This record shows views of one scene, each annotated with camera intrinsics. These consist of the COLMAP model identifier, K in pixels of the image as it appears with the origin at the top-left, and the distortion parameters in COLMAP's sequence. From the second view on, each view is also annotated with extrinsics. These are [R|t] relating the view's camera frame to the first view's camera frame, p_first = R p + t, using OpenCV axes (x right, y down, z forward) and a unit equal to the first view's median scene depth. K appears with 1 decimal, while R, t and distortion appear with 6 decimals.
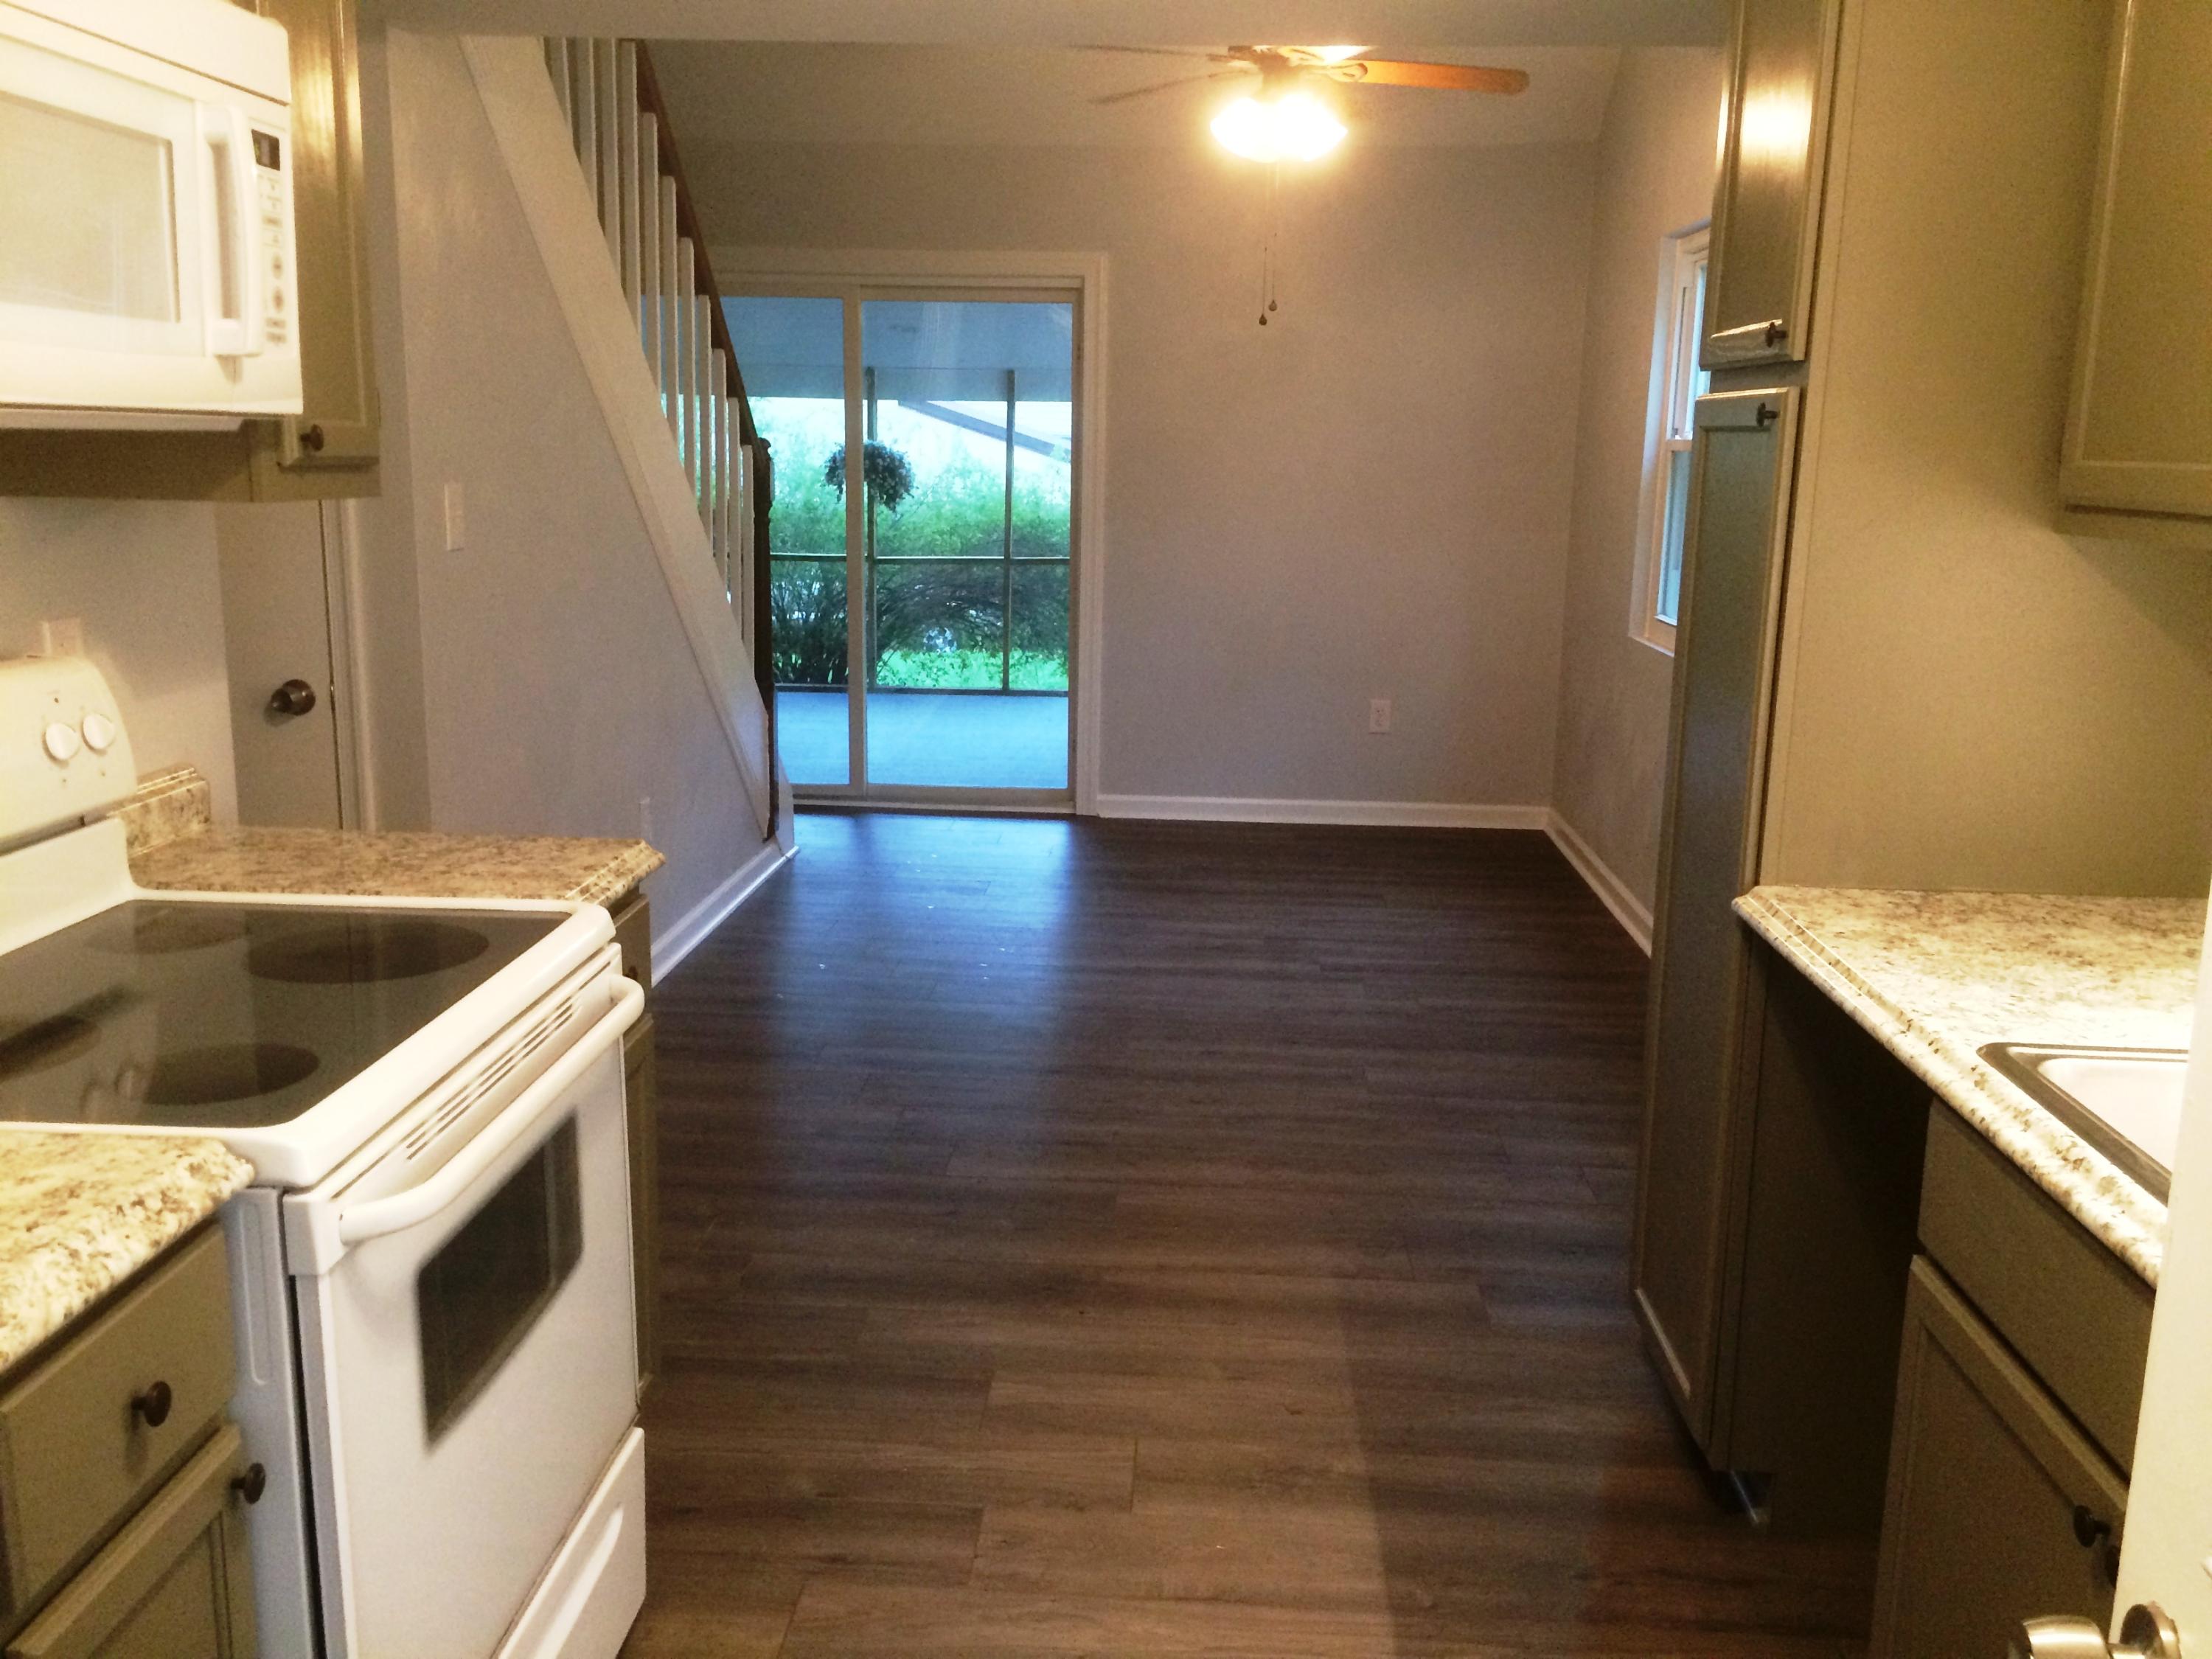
lens RADIAL K [[1890.7, 0, 1106.0], [0, 1890.7, 829.5], [0, 0, 1]] dist [0.091328, -0.125589]
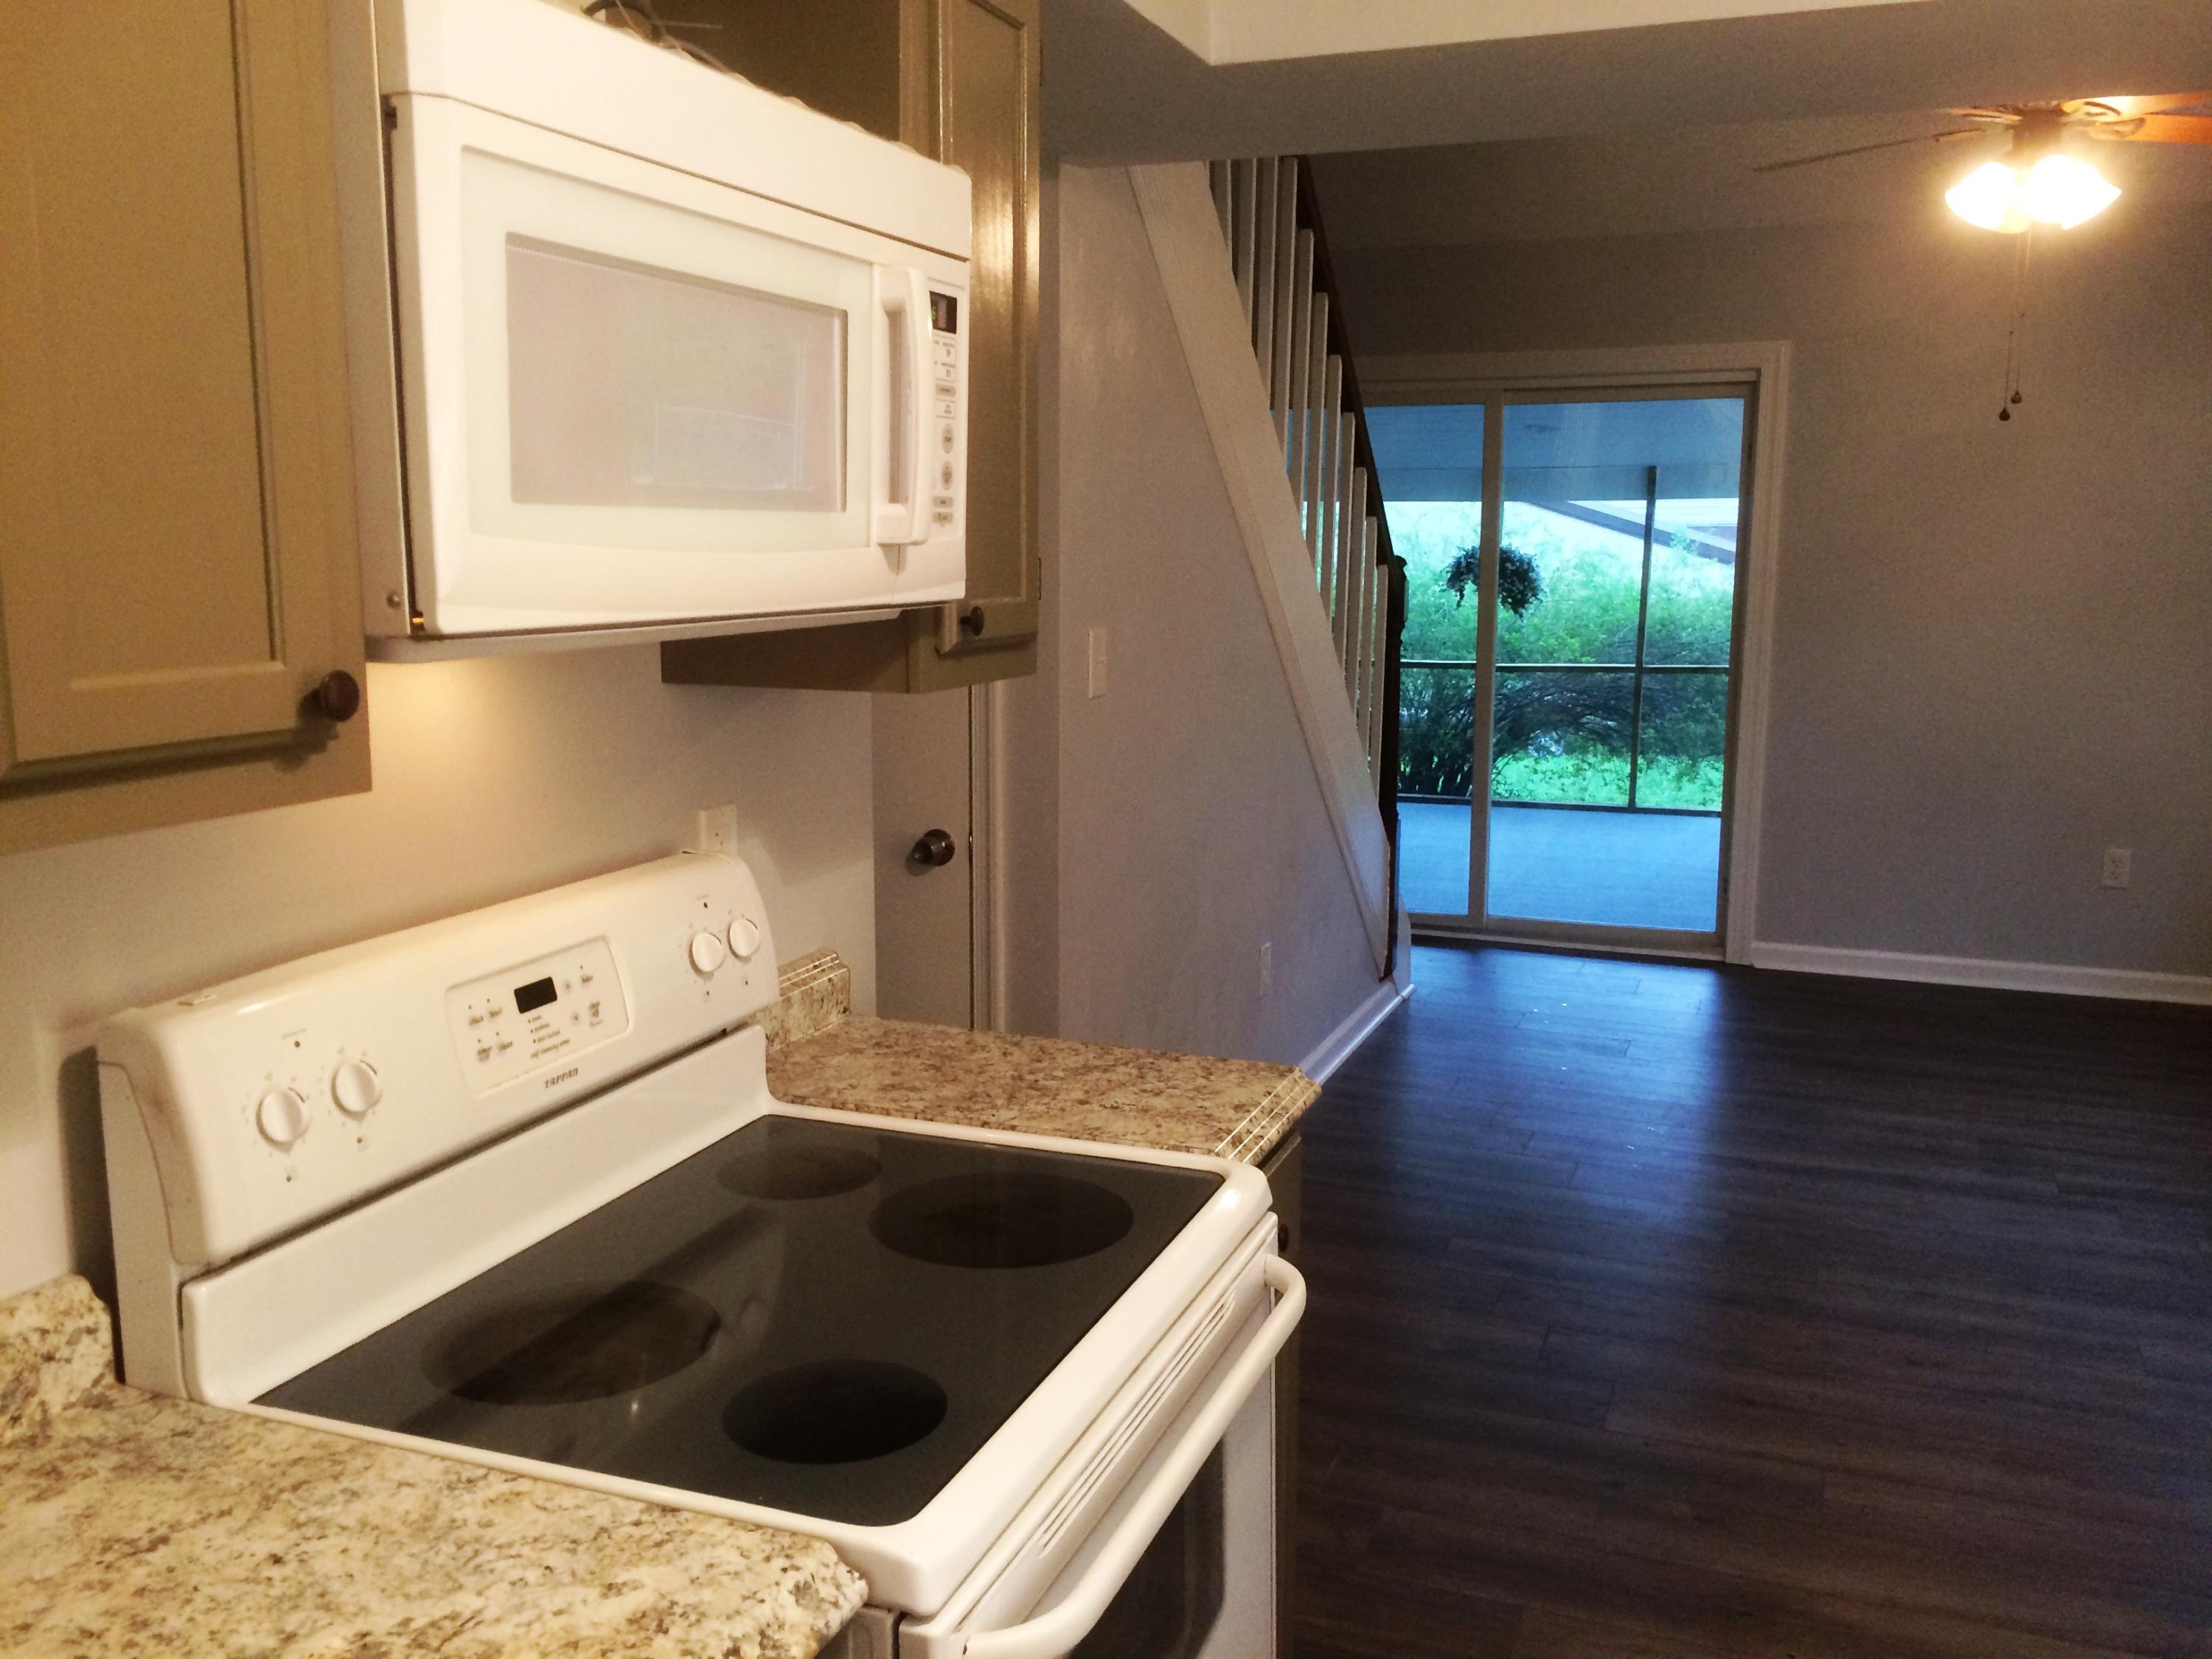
lens RADIAL K [[1890.7, 0, 1106.0], [0, 1890.7, 829.5], [0, 0, 1]] dist [0.091328, -0.125589]
pose [[0.952759, 0.033296, -0.301898, -0.064014], [-0.046678, 0.998216, -0.037220, -0.060122], [0.300120, 0.049554, 0.952614, 0.136315]]
